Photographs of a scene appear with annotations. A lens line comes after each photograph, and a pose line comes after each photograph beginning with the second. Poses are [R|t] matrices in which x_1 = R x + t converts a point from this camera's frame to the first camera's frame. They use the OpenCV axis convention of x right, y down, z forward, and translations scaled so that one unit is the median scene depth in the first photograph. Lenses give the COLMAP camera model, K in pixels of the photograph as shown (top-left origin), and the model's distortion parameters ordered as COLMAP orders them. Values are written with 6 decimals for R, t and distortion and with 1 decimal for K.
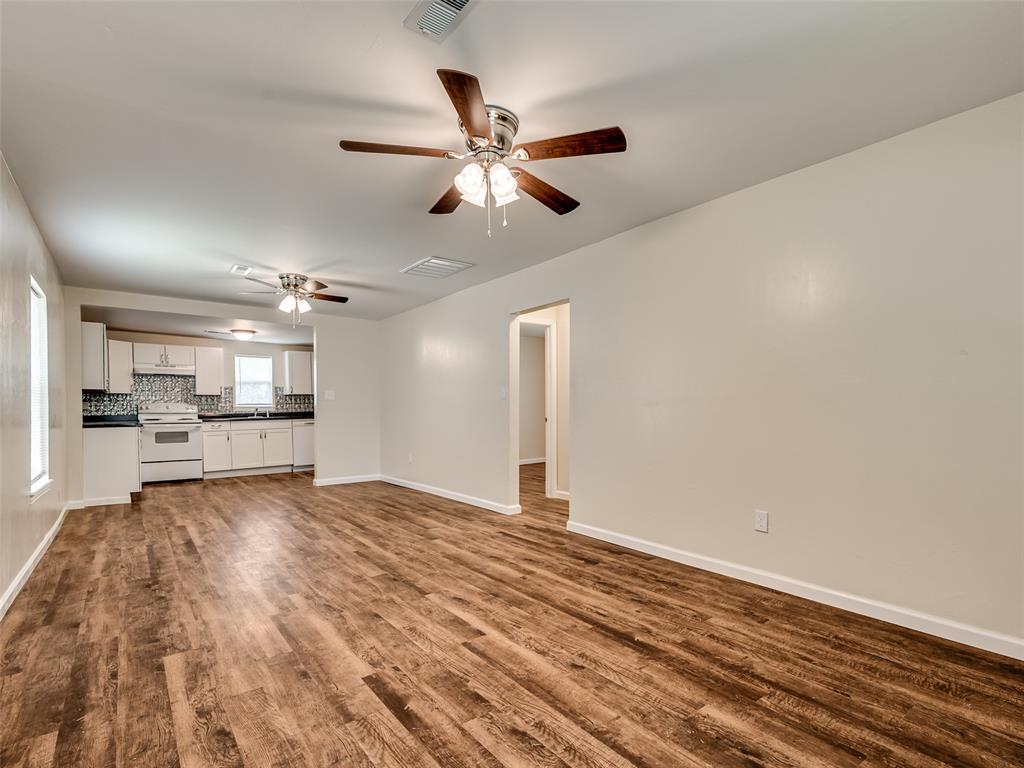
lens RADIAL K [[509.3, 0, 530.5], [0, 509.3, 424.3], [0, 0, 1]] dist [0.008838, 0.000802]
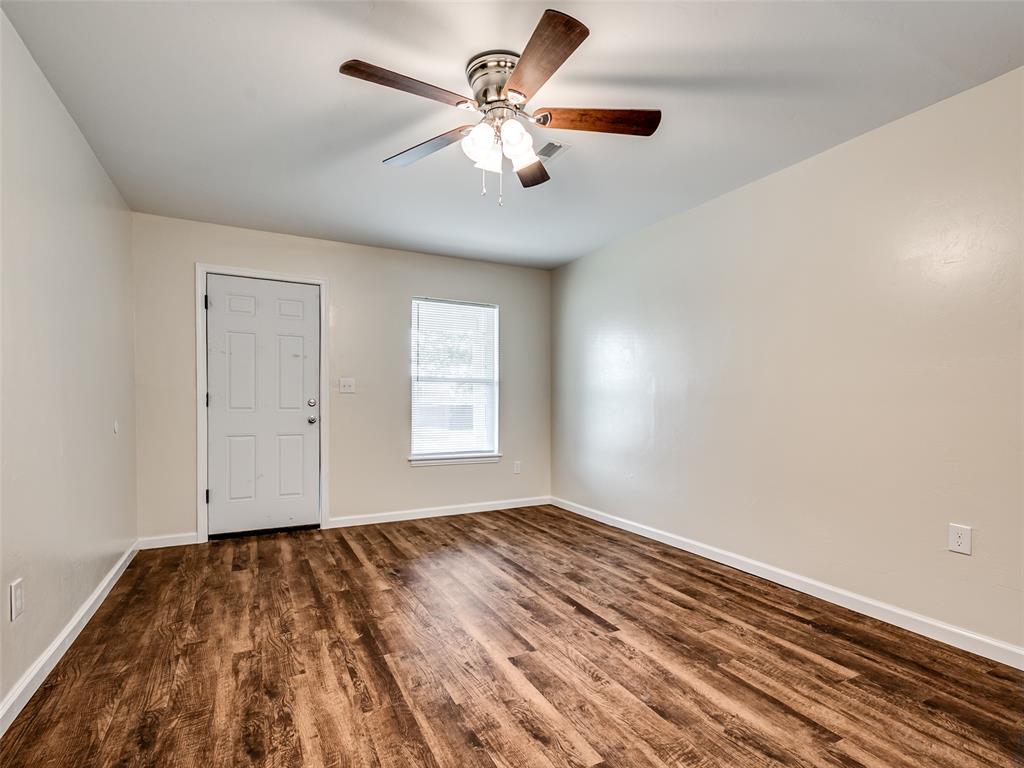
lens RADIAL K [[509.8, 0, 510.7], [0, 509.8, 418.4], [0, 0, 1]] dist [0.010360, 0.000504]
pose [[-0.981111, -0.006317, 0.193344, -0.193079], [0.007888, 0.997329, 0.072612, -0.048425], [-0.193286, 0.072765, -0.978440, 1.363525]]
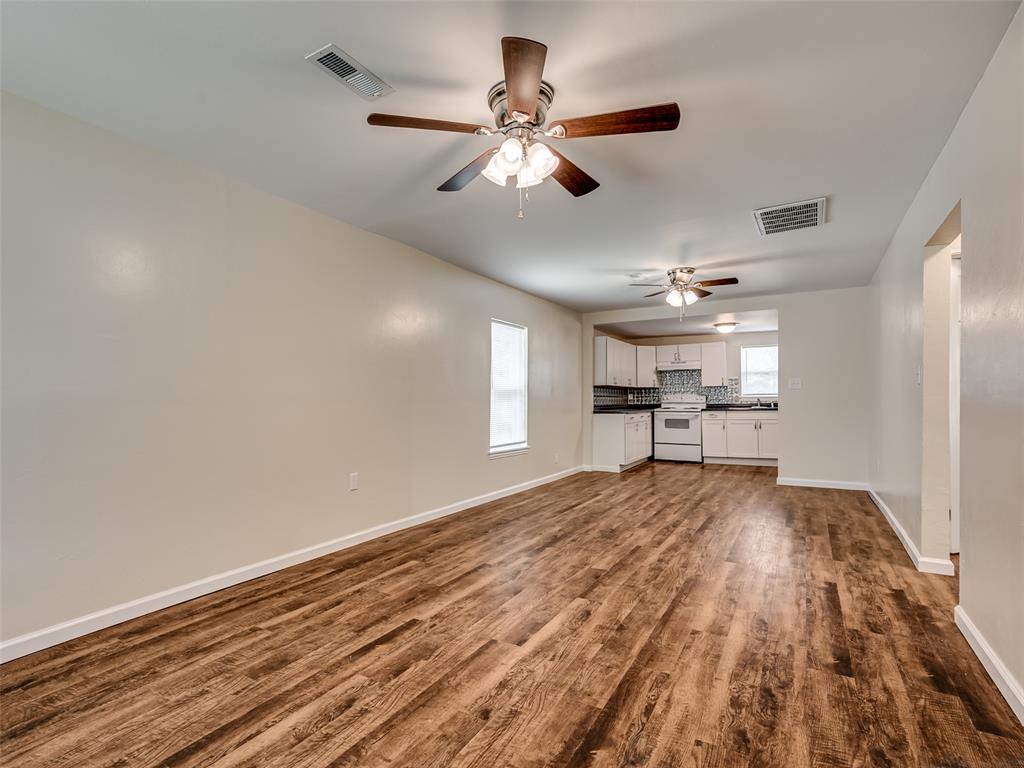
lens RADIAL K [[508.1, 0, 489.0], [0, 508.1, 406.7], [0, 0, 1]] dist [0.005799, 0.000924]
pose [[0.348745, 0.011871, -0.937142, 0.559041], [-0.023945, 0.999706, 0.003753, -0.017322], [0.936912, 0.021131, 0.348927, 0.458876]]
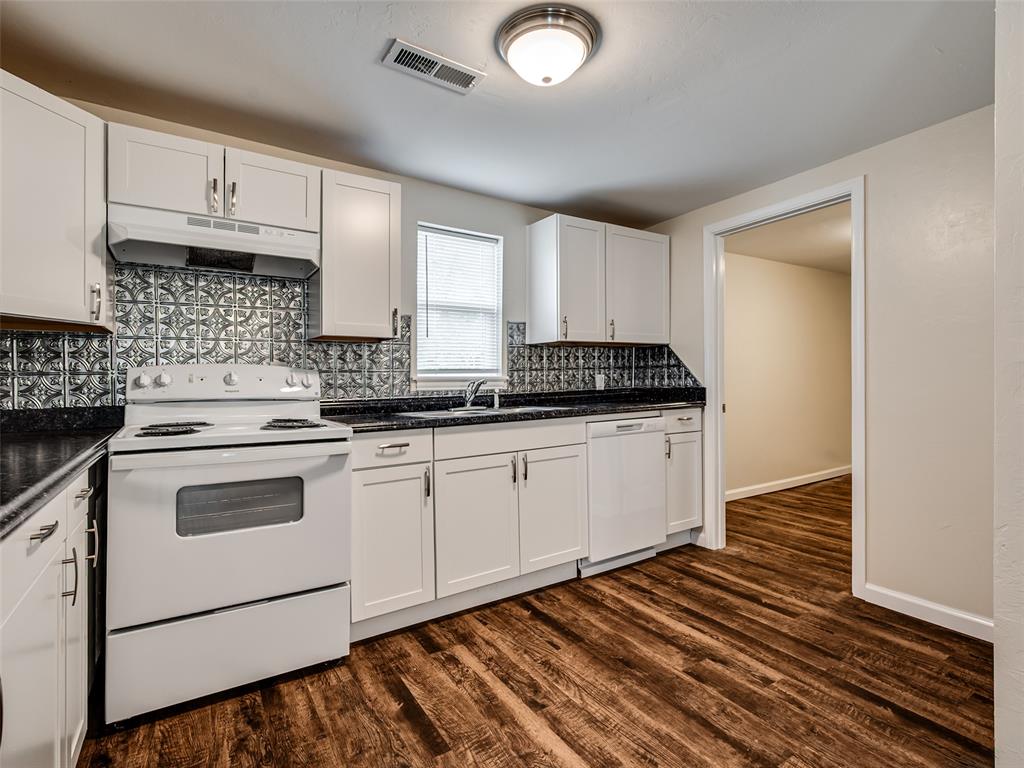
lens RADIAL K [[514.4, 0, 508.0], [0, 514.4, 377.0], [0, 0, 1]] dist [0.002086, 0.000089]
pose [[0.993467, -0.007629, -0.113867, -1.307394], [0.002469, 0.998966, -0.045389, -0.053121], [0.114096, 0.044811, 0.992459, 1.837354]]
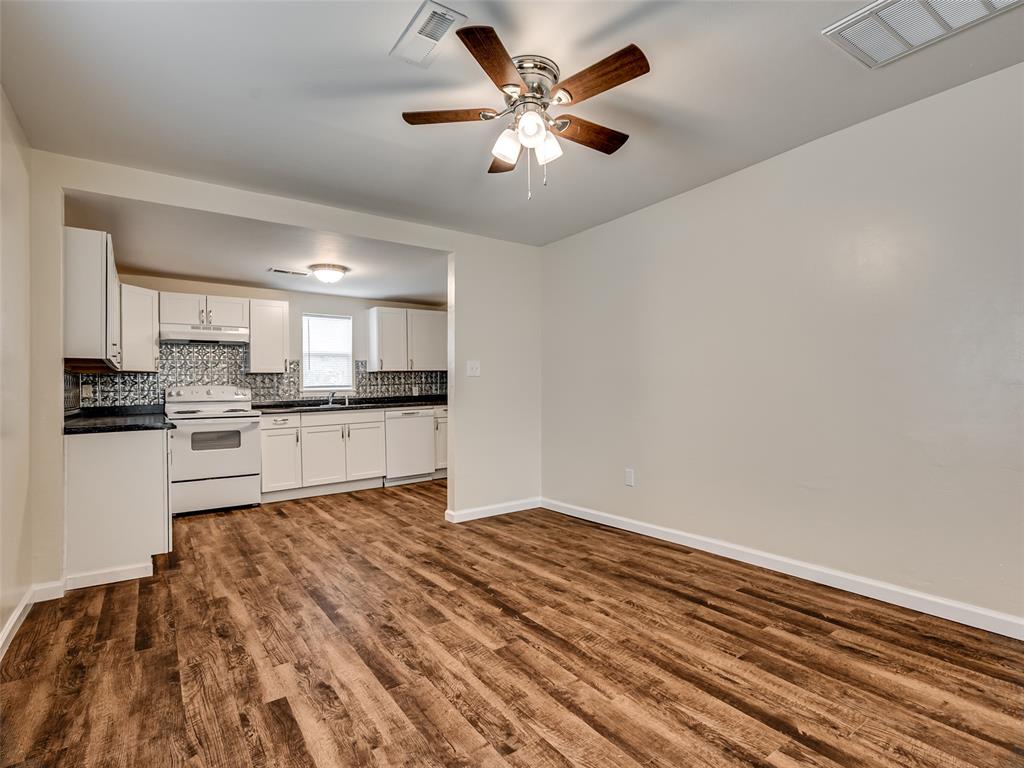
lens RADIAL K [[518.7, 0, 510.6], [0, 518.7, 388.4], [0, 0, 1]] dist [0.005701, 0.000582]
pose [[0.998008, -0.014410, -0.061417, -0.714137], [0.012231, 0.999287, -0.035709, -0.025262], [0.061887, 0.034887, 0.997473, 0.913088]]
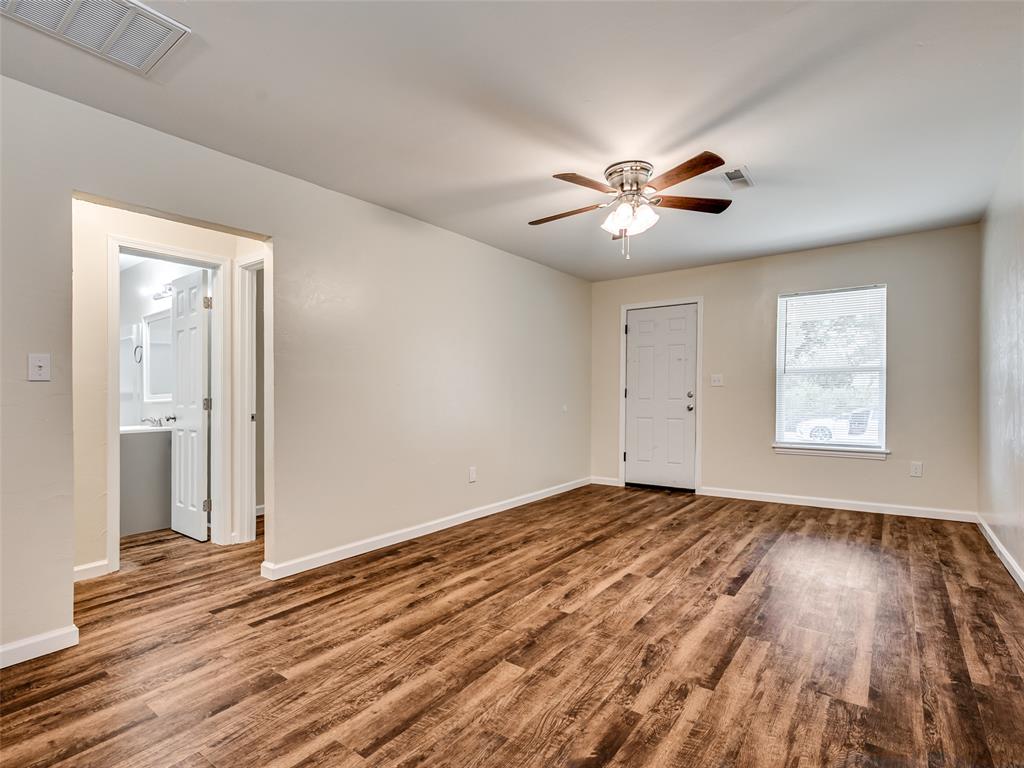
lens RADIAL K [[512.0, 0, 525.2], [0, 512.0, 379.3], [0, 0, 1]] dist [0.006126, 0.001223]
pose [[-0.269762, 0.034645, 0.962303, -0.928074], [0.048437, 0.998576, -0.022372, -0.035906], [-0.961708, 0.040576, -0.271056, 1.165661]]
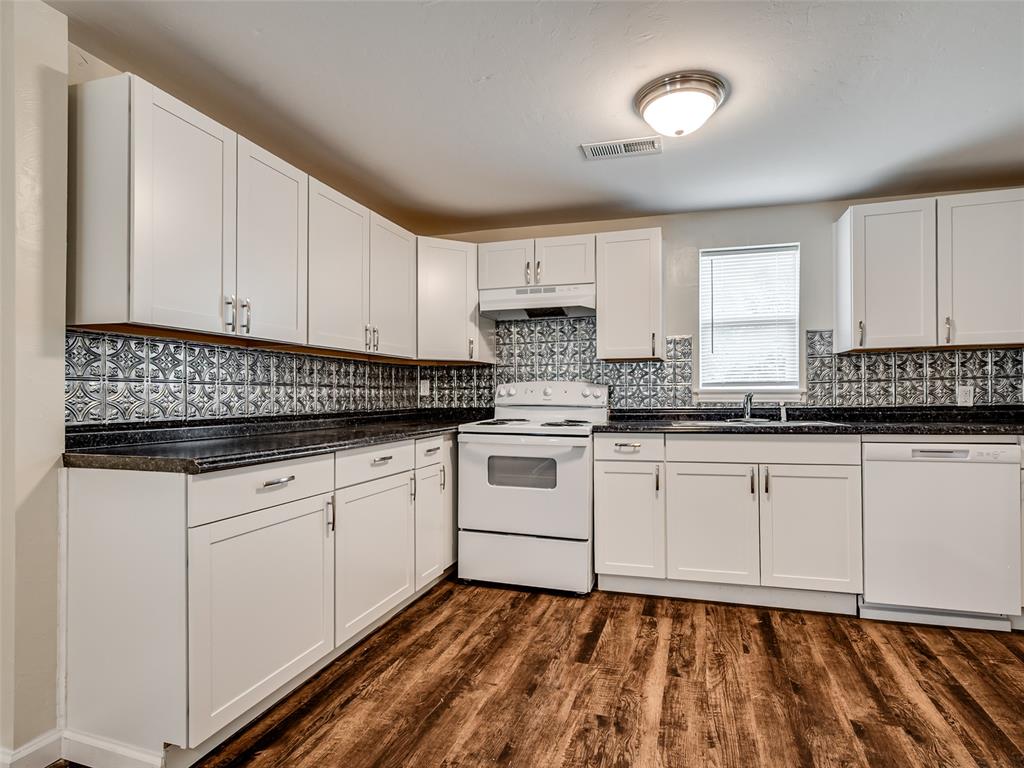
lens RADIAL K [[517.3, 0, 534.9], [0, 517.3, 391.4], [0, 0, 1]] dist [0.000304, -0.000050]
pose [[0.560532, -0.002284, -0.828129, -0.906743], [-0.029275, 0.999317, -0.022571, -0.058971], [0.827615, 0.036896, 0.560082, 1.883451]]
